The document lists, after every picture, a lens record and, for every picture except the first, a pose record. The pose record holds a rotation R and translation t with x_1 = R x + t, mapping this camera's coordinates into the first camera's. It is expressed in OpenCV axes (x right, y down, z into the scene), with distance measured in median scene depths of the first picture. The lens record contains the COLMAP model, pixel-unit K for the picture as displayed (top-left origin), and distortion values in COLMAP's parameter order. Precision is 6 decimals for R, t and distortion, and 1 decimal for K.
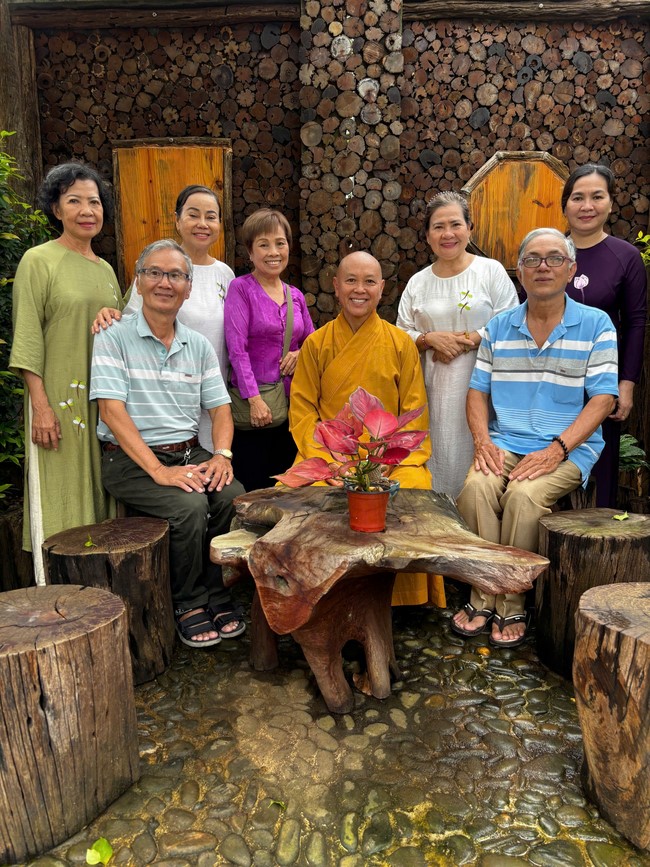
lens RADIAL K [[636.5, 0, 323.3], [0, 636.5, 442.1], [0, 0, 1]] dist [-0.001976, 0.000705]
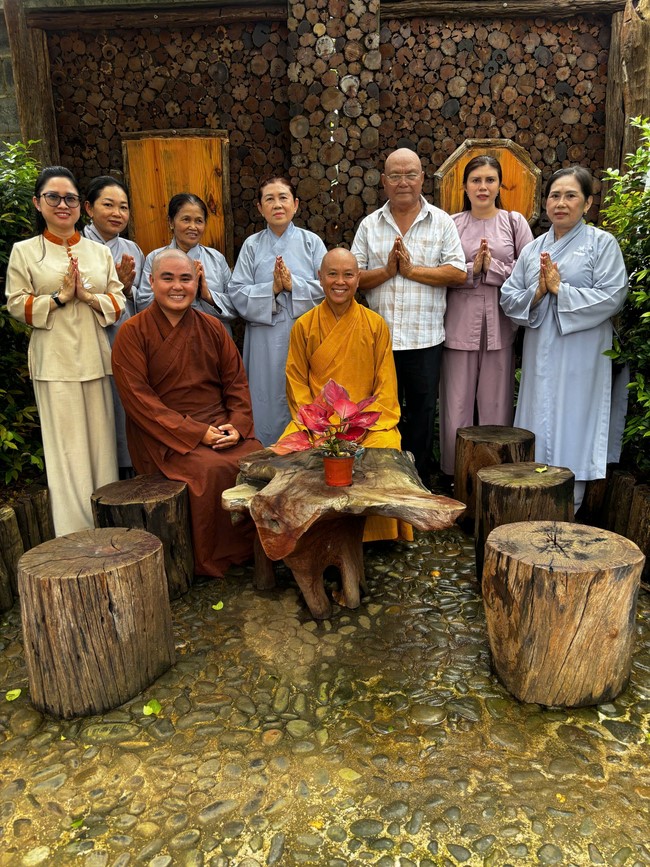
lens RADIAL K [[635.2, 0, 325.0], [0, 635.2, 433.5], [0, 0, 1]] dist [0.003558, -0.007951]
pose [[0.999929, -0.011740, -0.002047, 0.040540], [0.011871, 0.996339, 0.084662, -0.074008], [0.001046, -0.084680, 0.996408, -0.291165]]
